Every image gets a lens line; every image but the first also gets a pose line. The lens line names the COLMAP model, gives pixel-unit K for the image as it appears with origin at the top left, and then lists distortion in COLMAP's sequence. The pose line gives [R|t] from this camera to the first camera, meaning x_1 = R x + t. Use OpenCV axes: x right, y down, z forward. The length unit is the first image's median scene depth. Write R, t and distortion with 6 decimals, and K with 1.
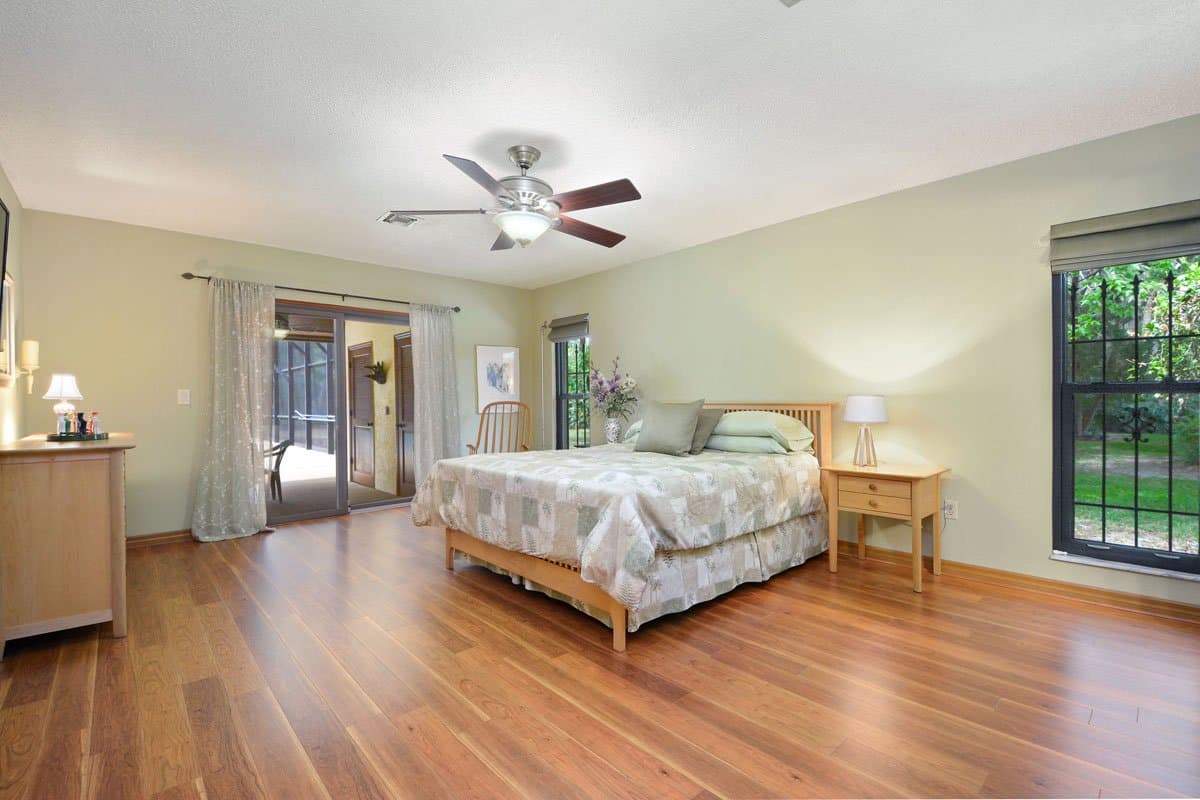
lens RADIAL K [[534.5, 0, 596.9], [0, 534.5, 397.5], [0, 0, 1]] dist [0.004287, -0.001978]
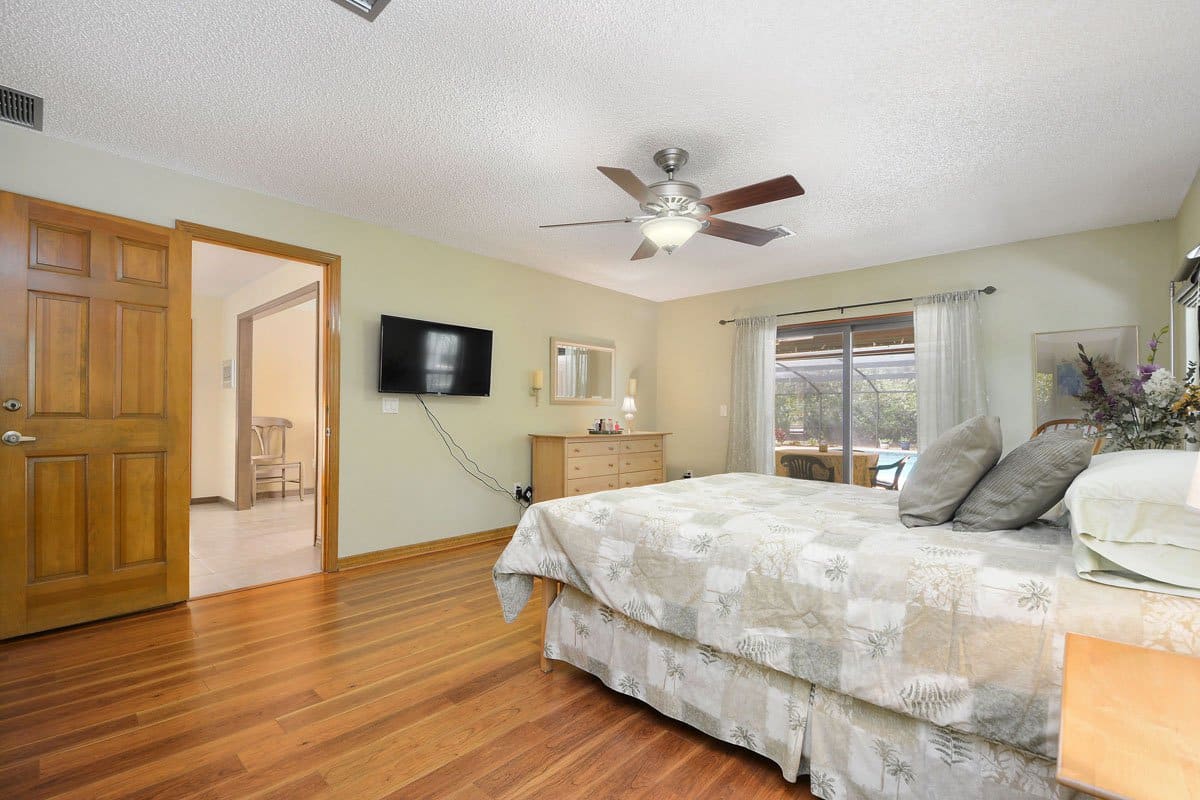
lens RADIAL K [[534.5, 0, 600.6], [0, 534.5, 411.0], [0, 0, 1]] dist [0.004287, -0.001978]
pose [[0.083345, 0.000896, -0.996520, 0.854441], [-0.003696, 0.999993, 0.000590, 0.001141], [0.996514, 0.003634, 0.083347, 0.848885]]
